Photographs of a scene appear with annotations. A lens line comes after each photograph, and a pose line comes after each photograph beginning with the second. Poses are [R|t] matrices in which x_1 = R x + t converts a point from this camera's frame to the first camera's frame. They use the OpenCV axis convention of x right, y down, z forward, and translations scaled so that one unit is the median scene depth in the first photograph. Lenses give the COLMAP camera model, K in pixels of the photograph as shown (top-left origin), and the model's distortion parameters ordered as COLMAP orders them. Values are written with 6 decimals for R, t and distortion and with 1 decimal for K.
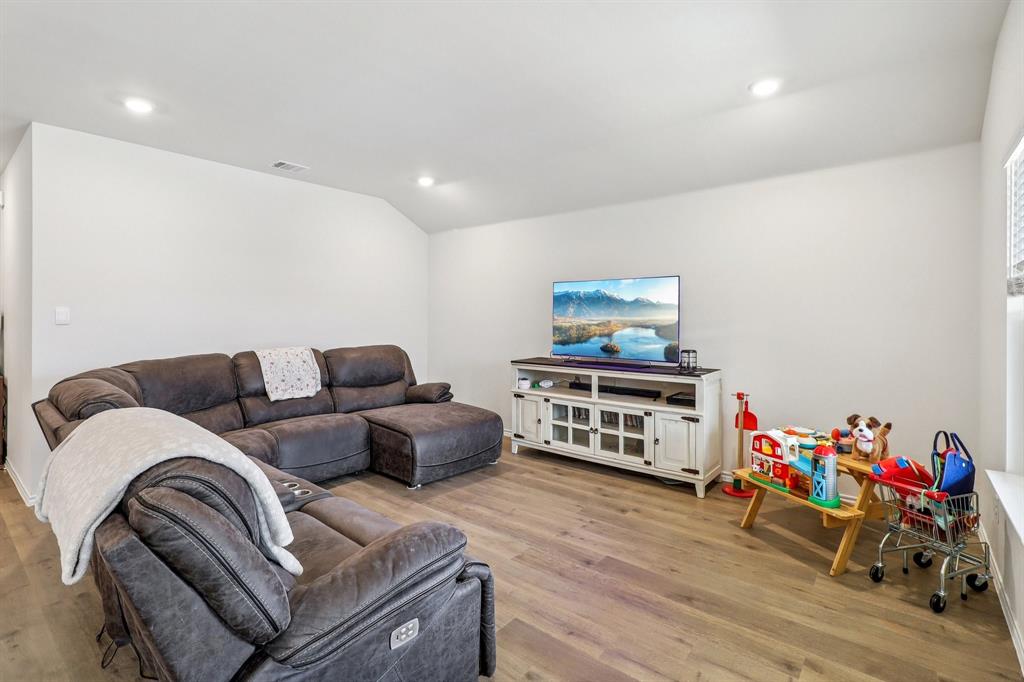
lens RADIAL K [[475.4, 0, 509.3], [0, 475.4, 314.6], [0, 0, 1]] dist [0.001732, 0.000002]
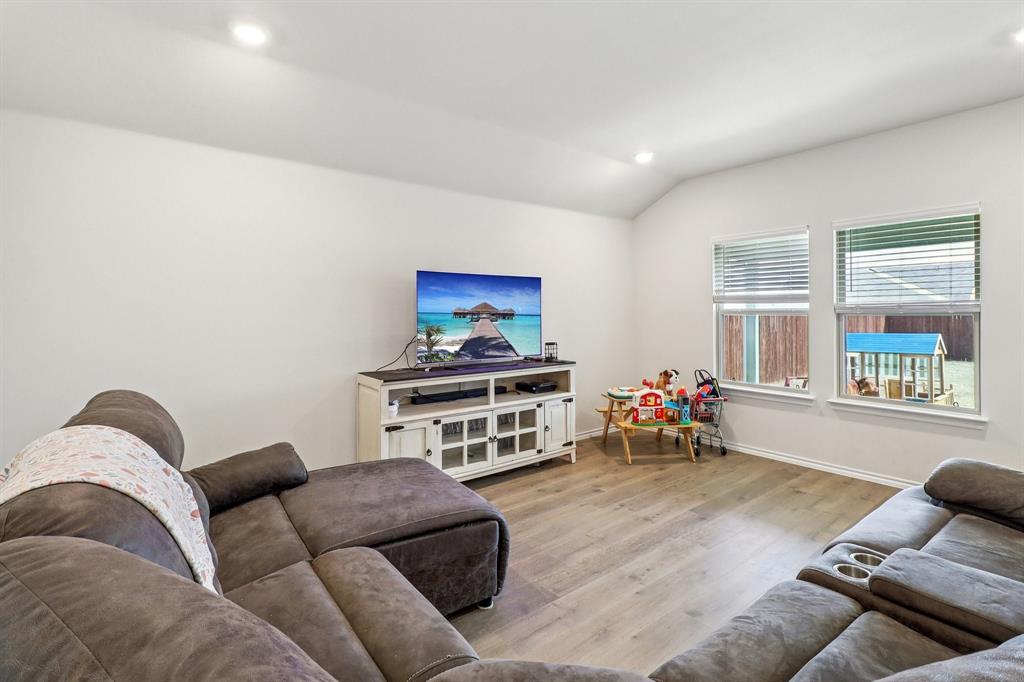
lens RADIAL K [[475.4, 0, 509.3], [0, 475.4, 314.6], [0, 0, 1]] dist [0.001732, 0.000002]
pose [[0.227556, -0.003557, 0.973759, -0.775728], [0.003486, 0.999990, 0.002838, 0.002662], [-0.973759, 0.002749, 0.227566, 0.841370]]
